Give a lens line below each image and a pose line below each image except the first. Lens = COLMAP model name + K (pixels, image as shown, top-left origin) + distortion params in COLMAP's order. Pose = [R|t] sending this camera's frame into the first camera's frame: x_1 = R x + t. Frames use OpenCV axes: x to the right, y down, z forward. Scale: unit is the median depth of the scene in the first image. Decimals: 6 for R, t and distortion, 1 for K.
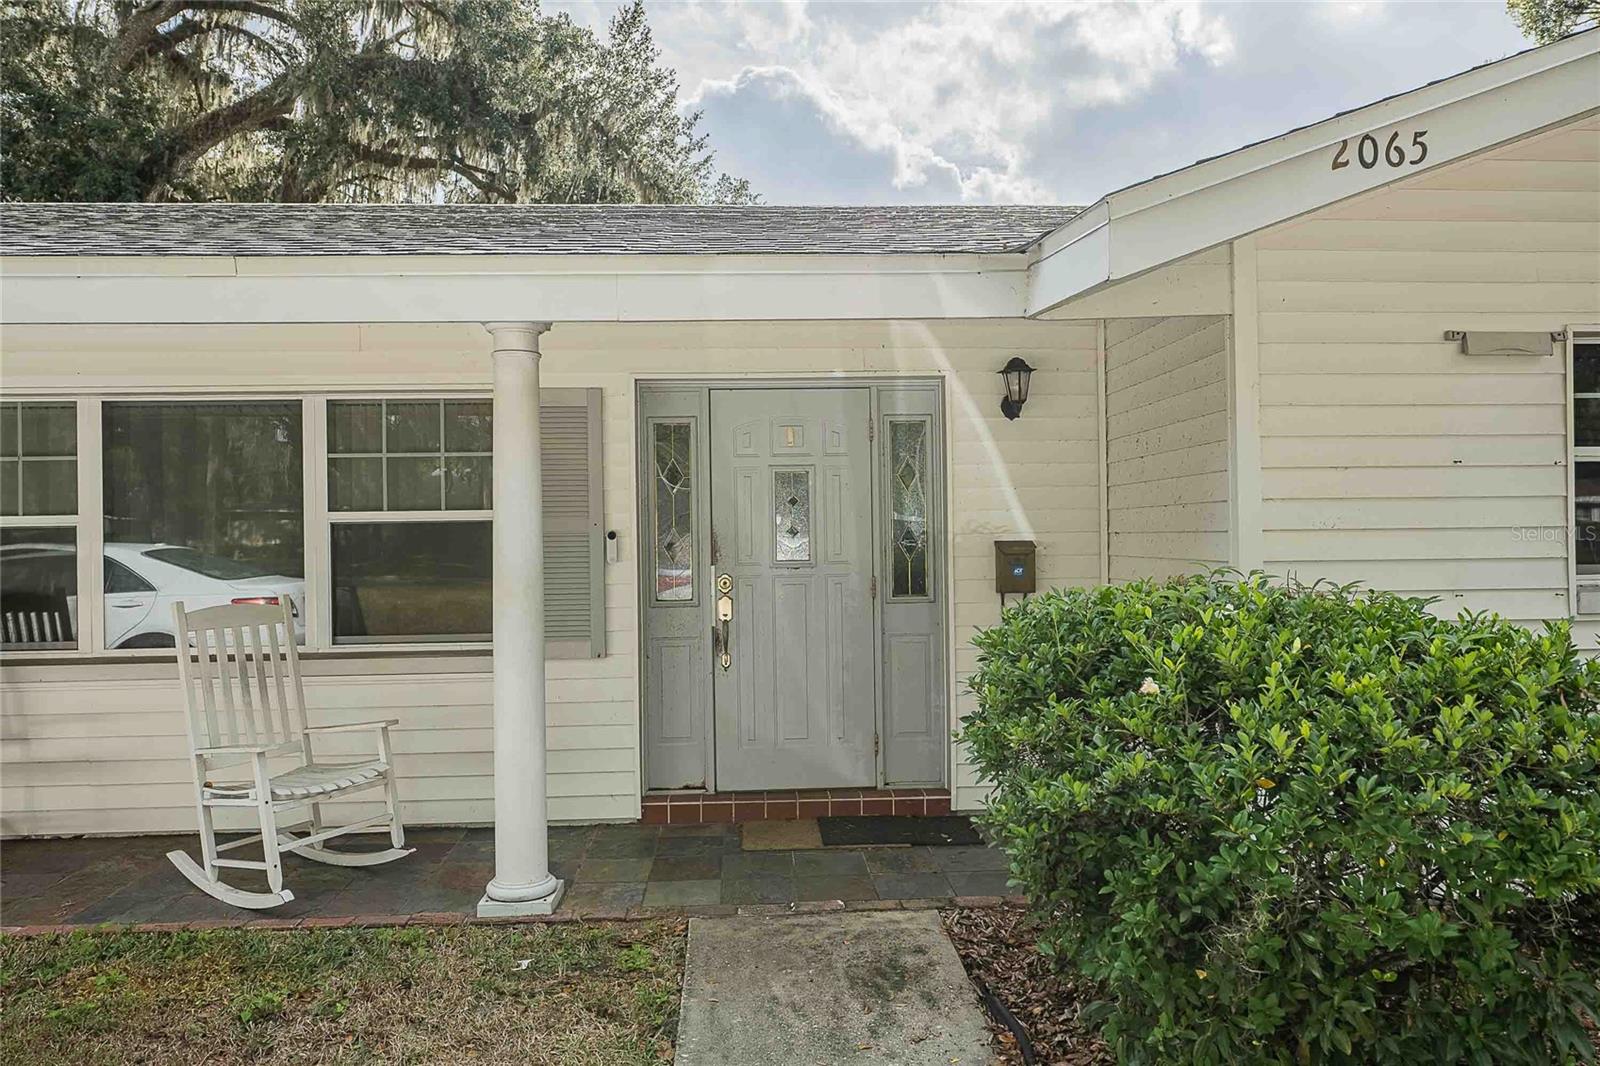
lens RADIAL K [[1044.1, 0, 769.0], [0, 1044.1, 534.3], [0, 0, 1]] dist [0.002071, 0.000917]
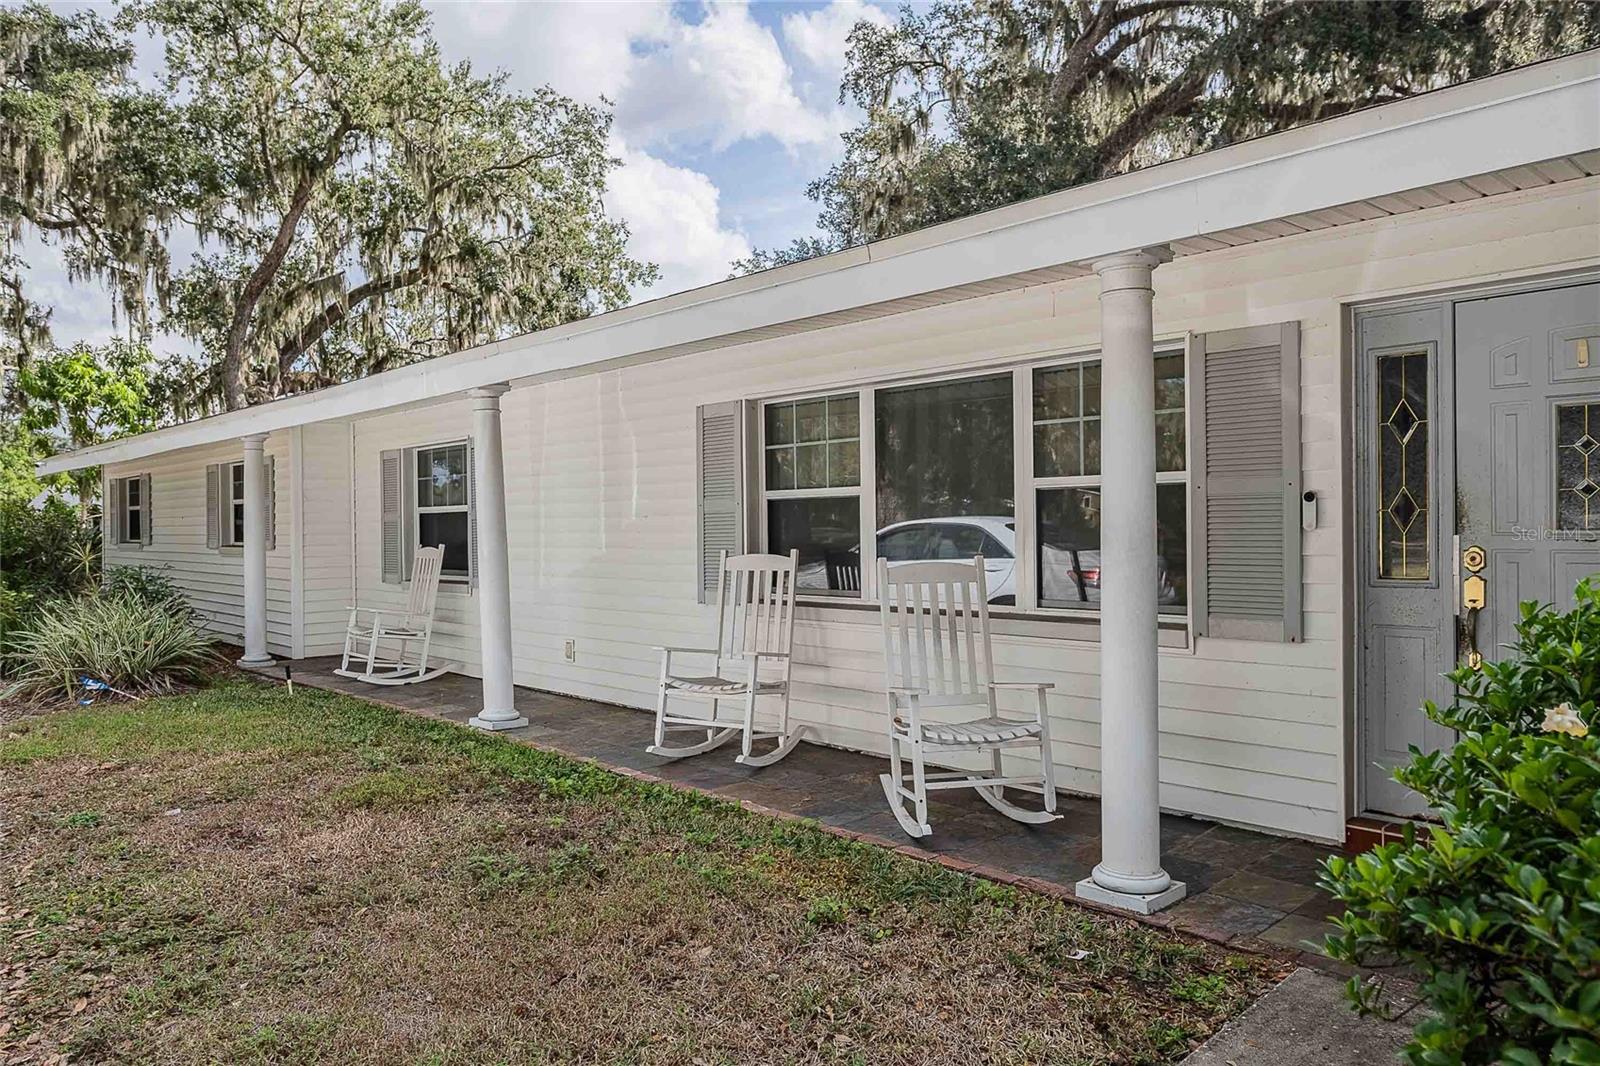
lens RADIAL K [[1044.1, 0, 769.0], [0, 1044.1, 534.3], [0, 0, 1]] dist [0.002071, 0.000917]
pose [[0.676947, 0.014556, -0.735888, 0.179954], [0.000755, 0.999790, 0.020471, 0.014382], [0.736031, -0.014413, 0.676794, 0.124550]]
